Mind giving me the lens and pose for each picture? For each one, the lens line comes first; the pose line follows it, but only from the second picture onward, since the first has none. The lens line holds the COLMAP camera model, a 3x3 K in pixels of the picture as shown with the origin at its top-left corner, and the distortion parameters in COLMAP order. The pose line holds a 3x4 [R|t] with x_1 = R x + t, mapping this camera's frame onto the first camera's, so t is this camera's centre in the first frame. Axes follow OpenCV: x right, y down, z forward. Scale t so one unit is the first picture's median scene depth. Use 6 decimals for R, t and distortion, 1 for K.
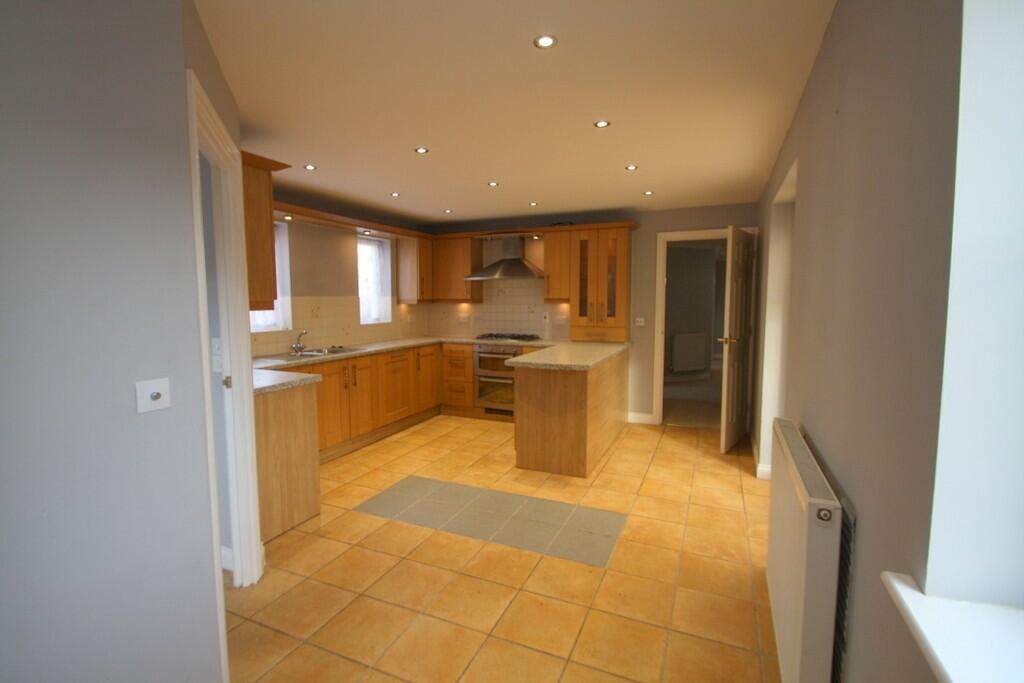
lens RADIAL K [[471.1, 0, 512.0], [0, 471.1, 341.5], [0, 0, 1]] dist [-0.000167, 0.000002]
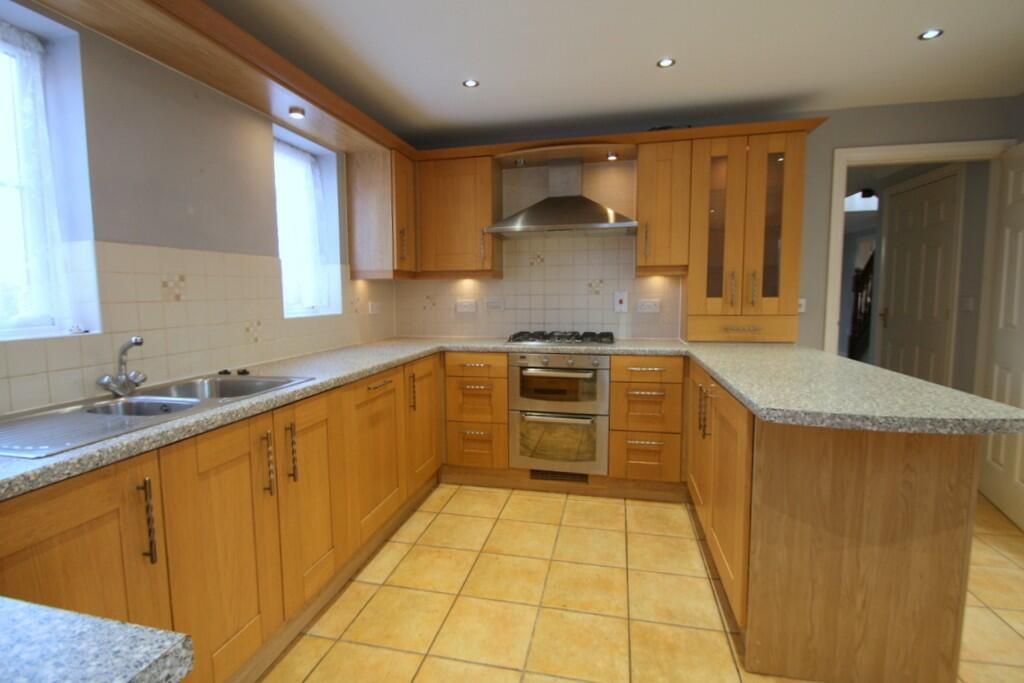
lens RADIAL K [[475.9, 0, 501.1], [0, 475.9, 339.1], [0, 0, 1]] dist [0.002109, 0.000047]
pose [[0.982757, -0.025133, 0.183188, -0.189168], [0.024674, 0.999684, 0.004790, -0.012226], [-0.183251, -0.000187, 0.983066, 0.475354]]
